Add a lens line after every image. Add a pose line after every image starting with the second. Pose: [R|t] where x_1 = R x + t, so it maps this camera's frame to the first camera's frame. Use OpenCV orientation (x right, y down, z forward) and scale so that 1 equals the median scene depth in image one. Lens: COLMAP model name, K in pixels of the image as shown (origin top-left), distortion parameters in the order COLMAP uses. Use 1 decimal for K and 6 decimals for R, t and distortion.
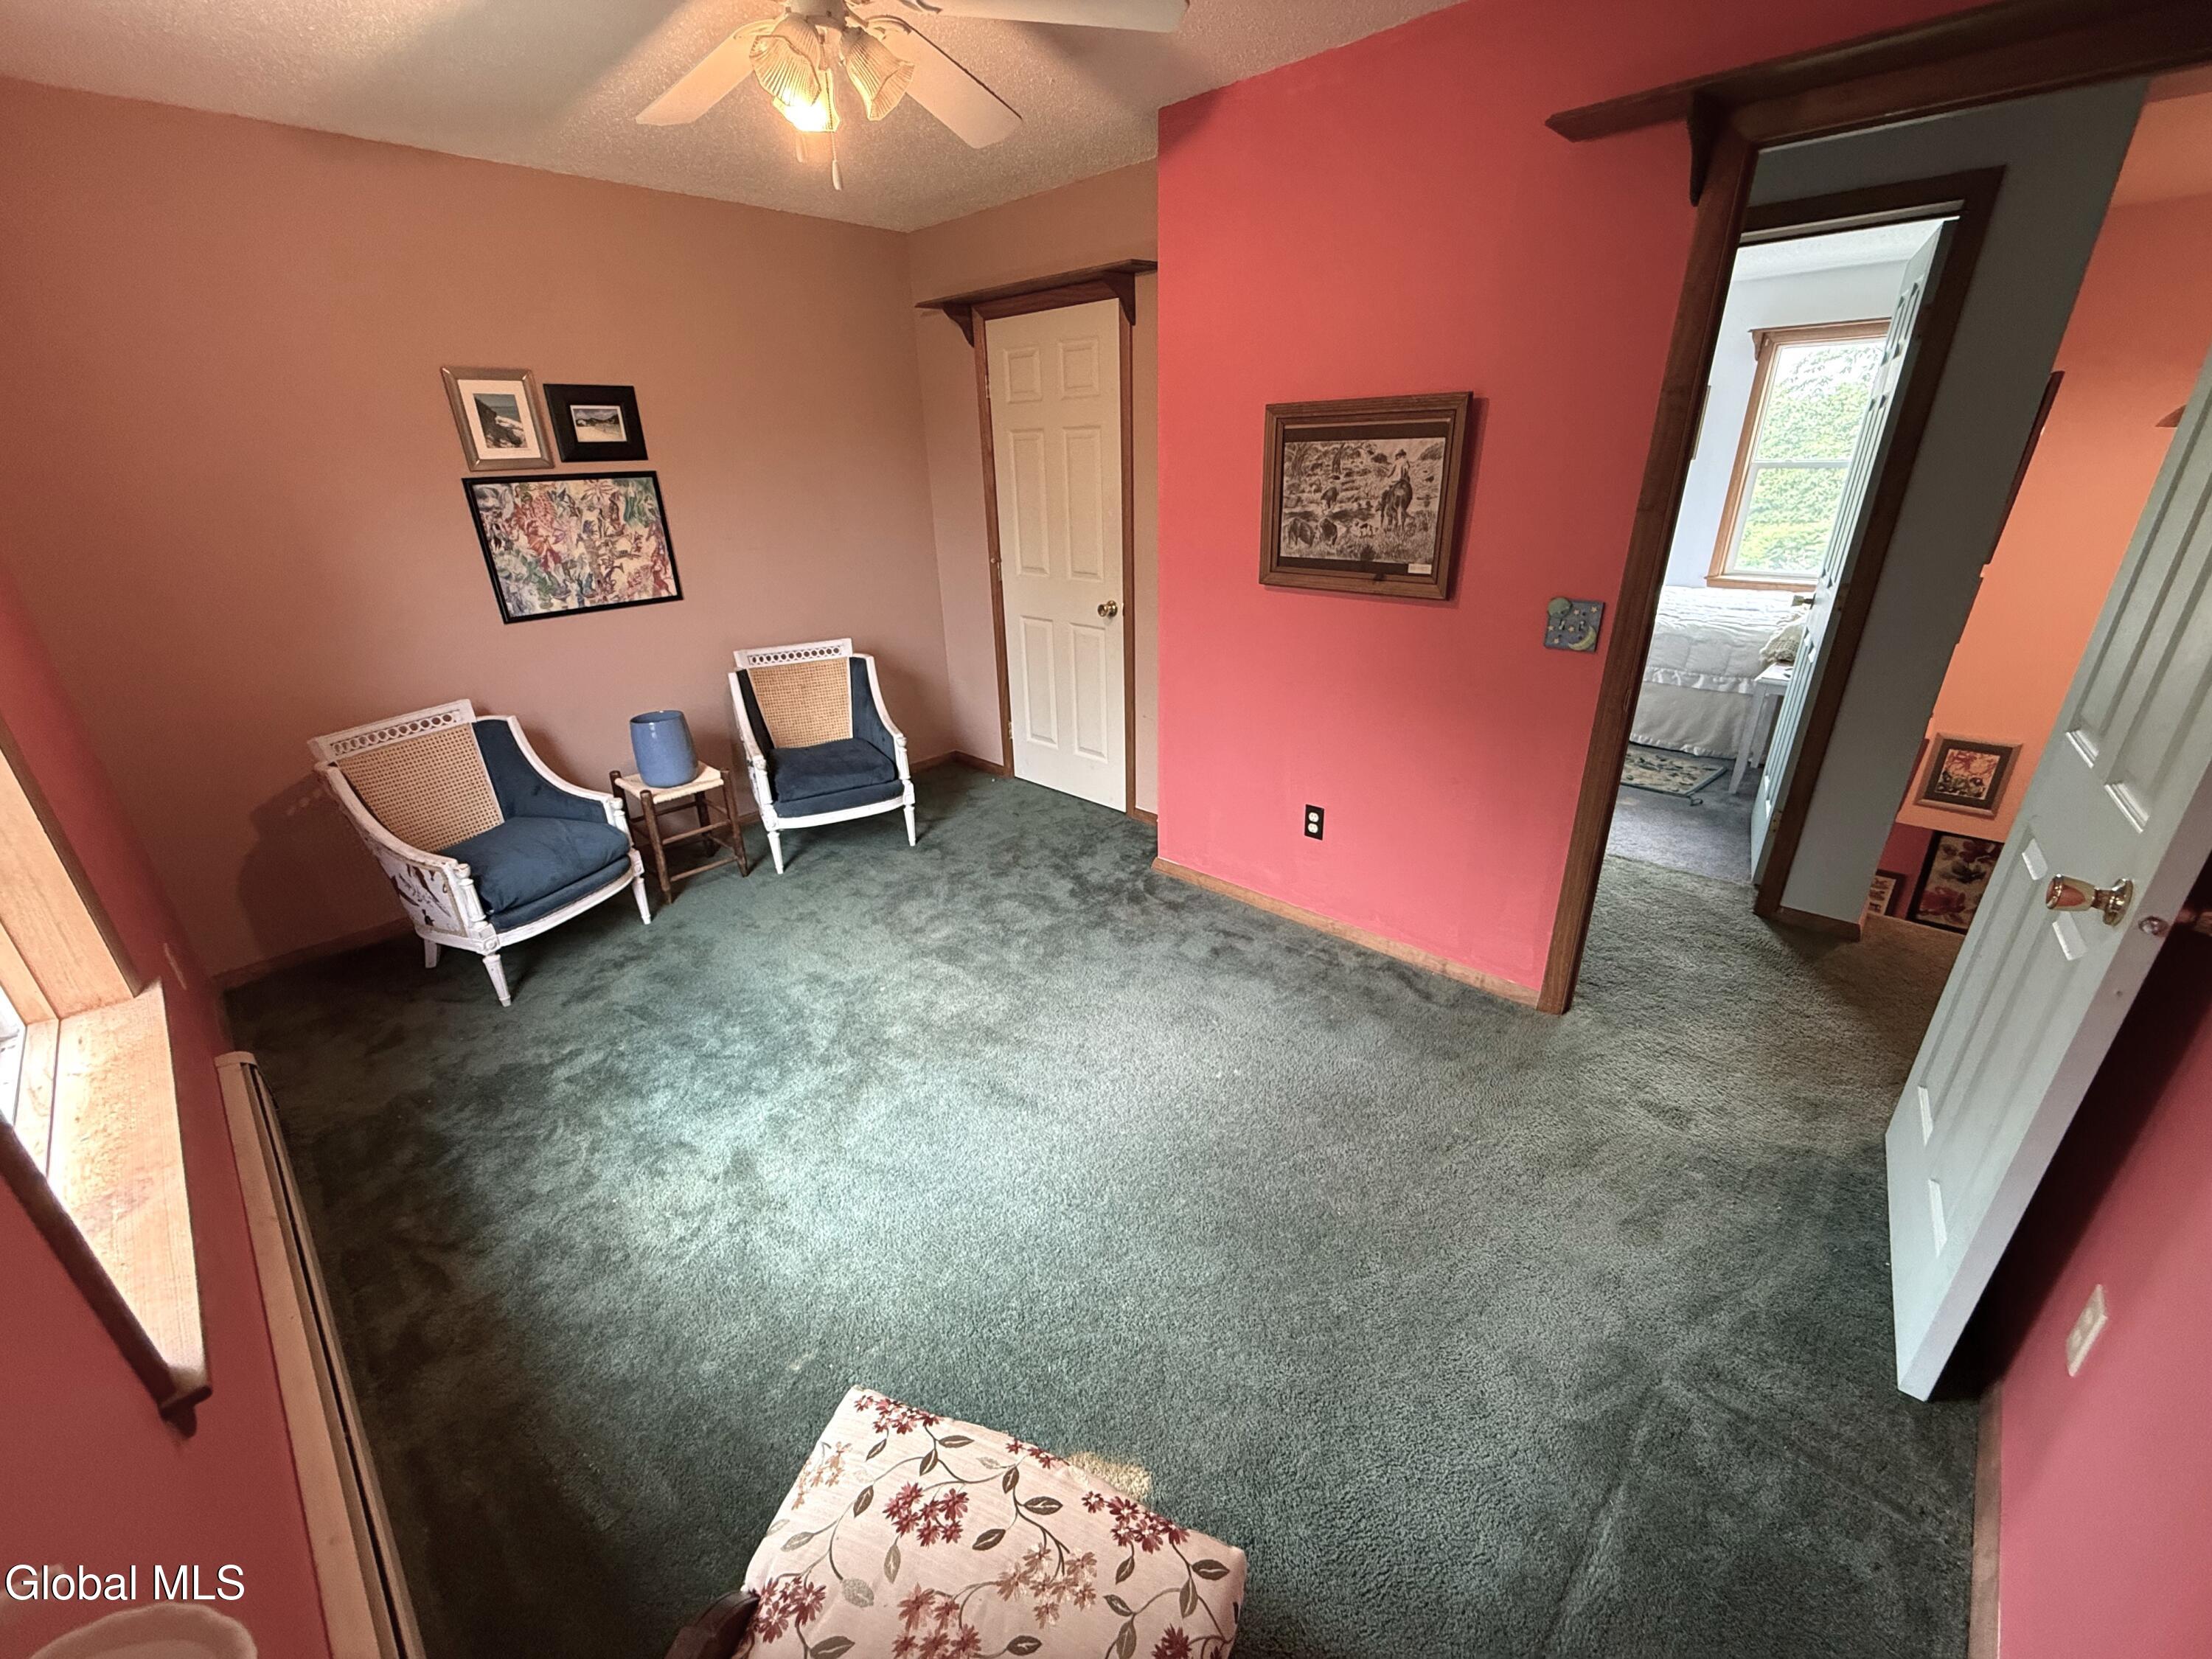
lens RADIAL K [[886.7, 0, 1104.5], [0, 886.7, 827.8], [0, 0, 1]] dist [-0.003991, 0.000494]
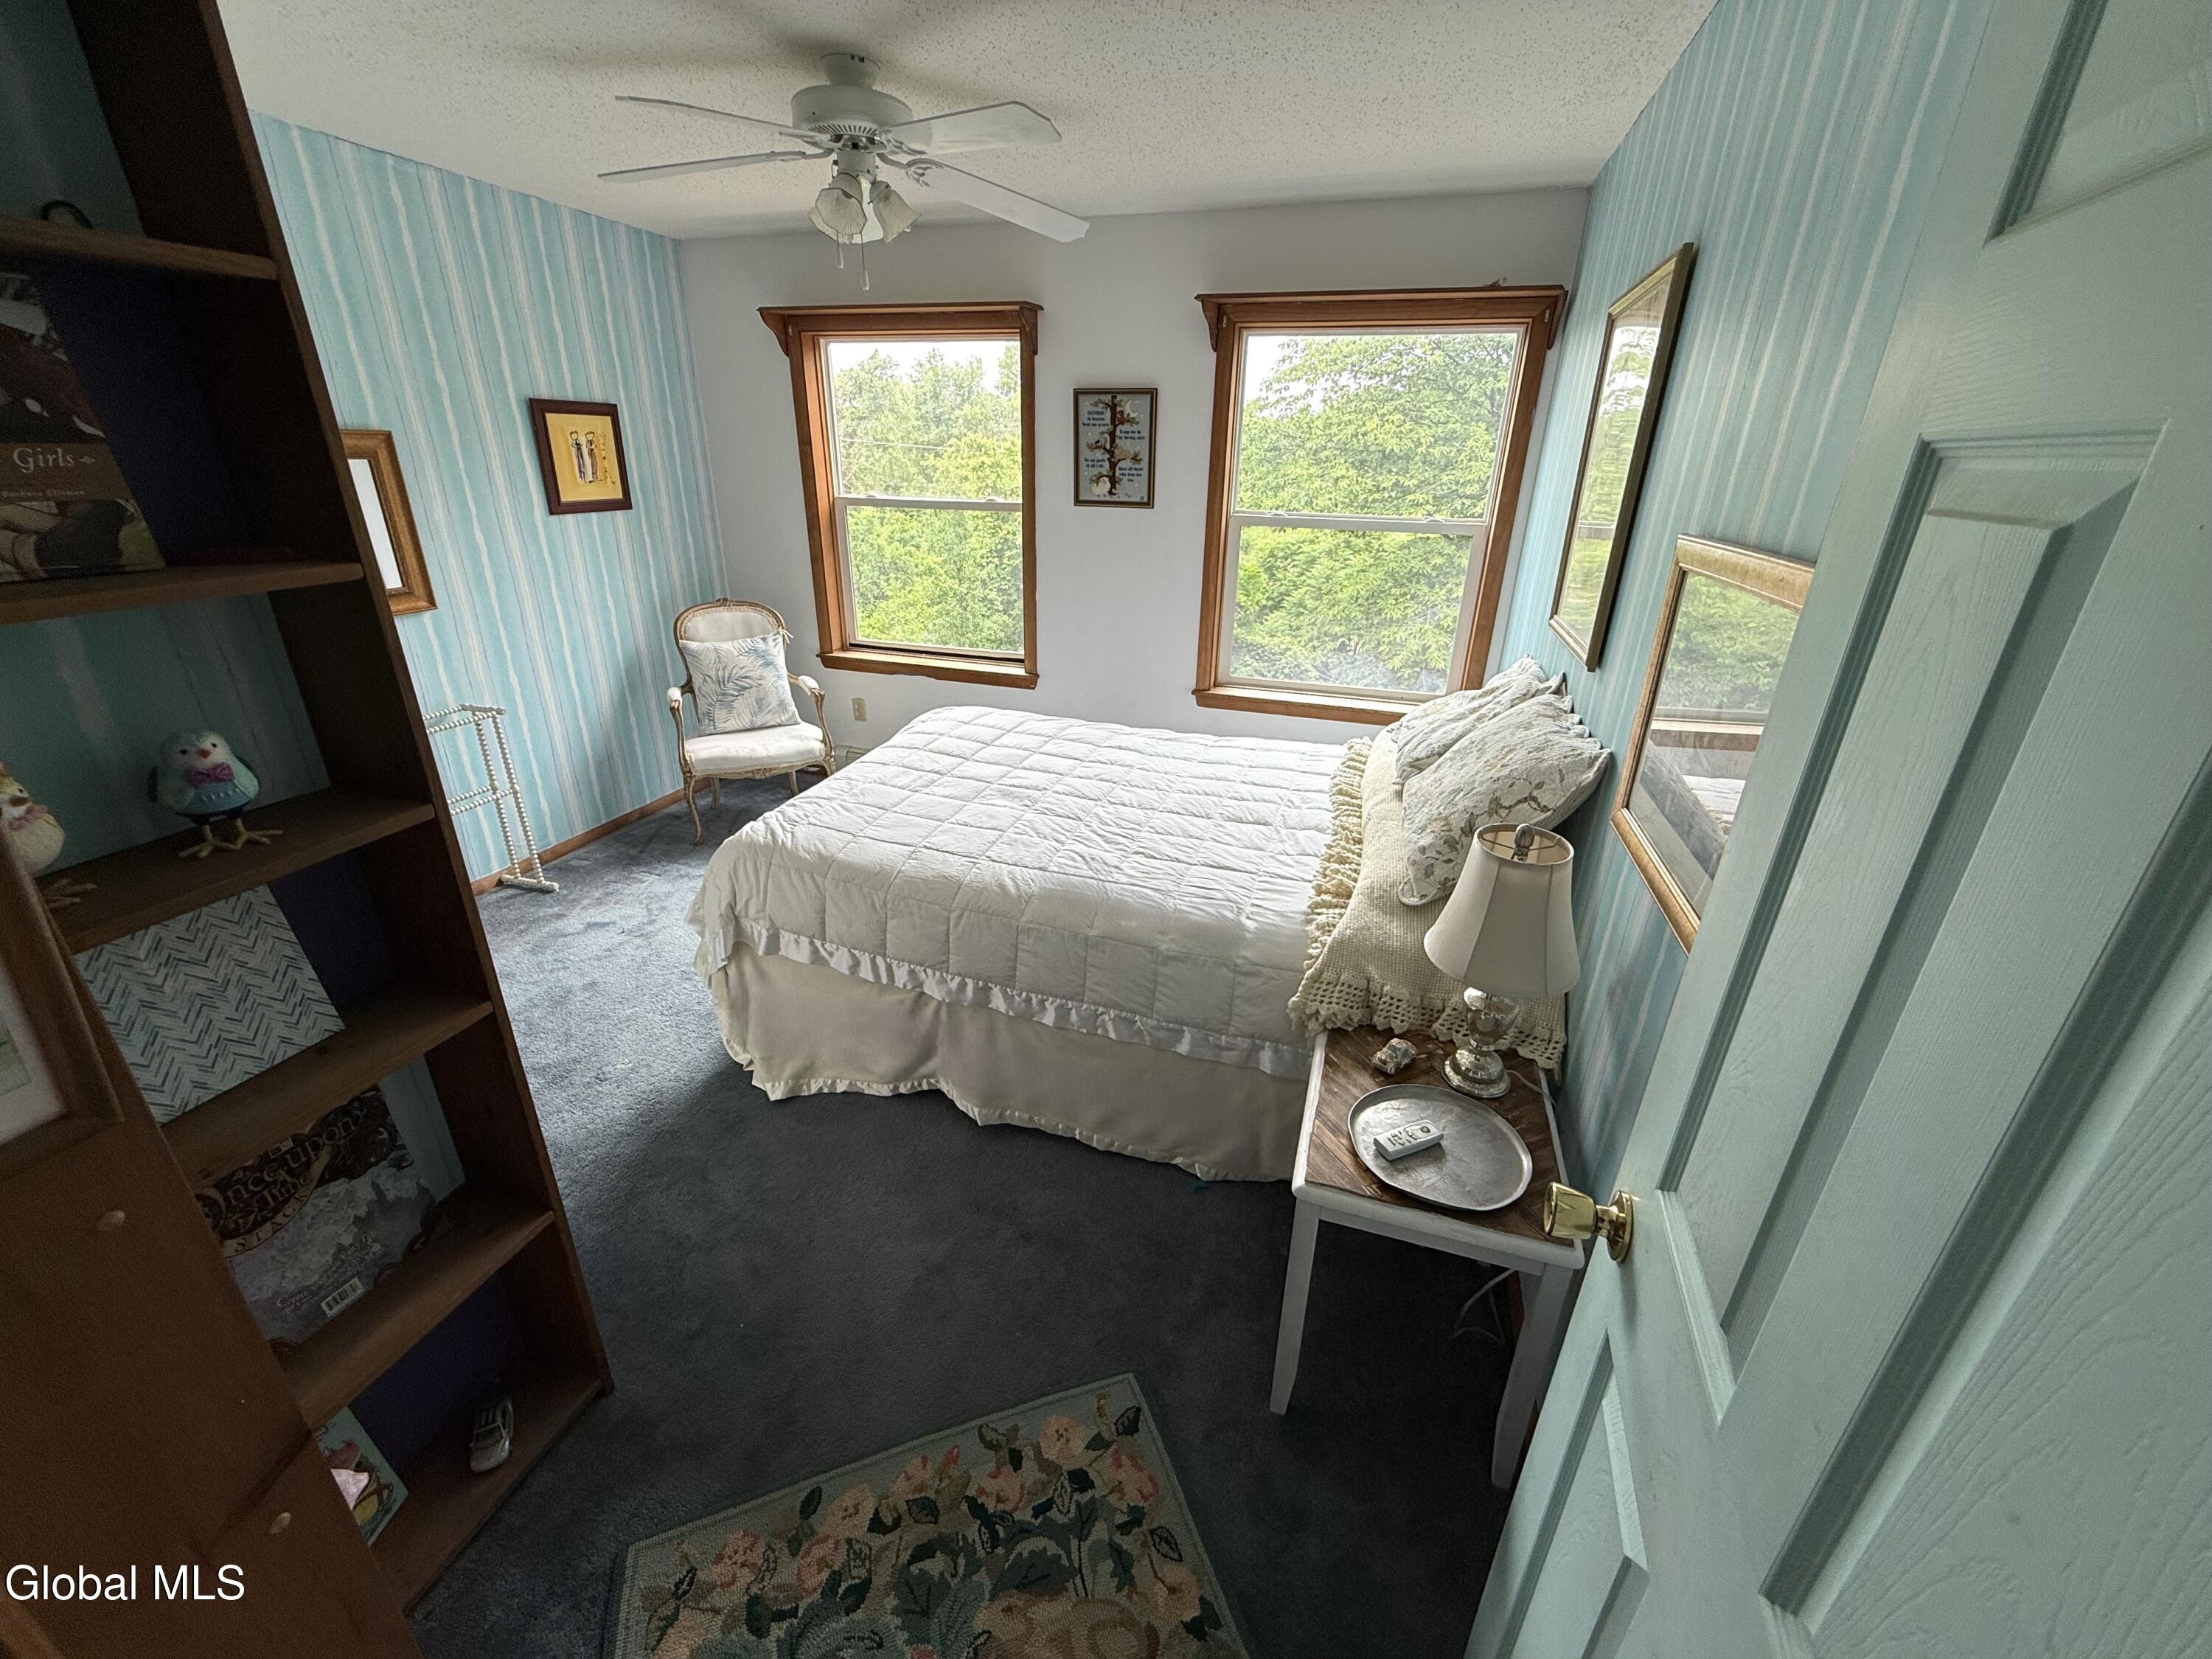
lens RADIAL K [[886.7, 0, 1101.0], [0, 886.7, 829.9], [0, 0, 1]] dist [-0.003991, 0.000494]
pose [[0.900766, -0.135509, 0.412624, 0.387905], [0.133631, 0.990463, 0.033557, -0.240170], [-0.413236, 0.024912, 0.910283, 0.508729]]
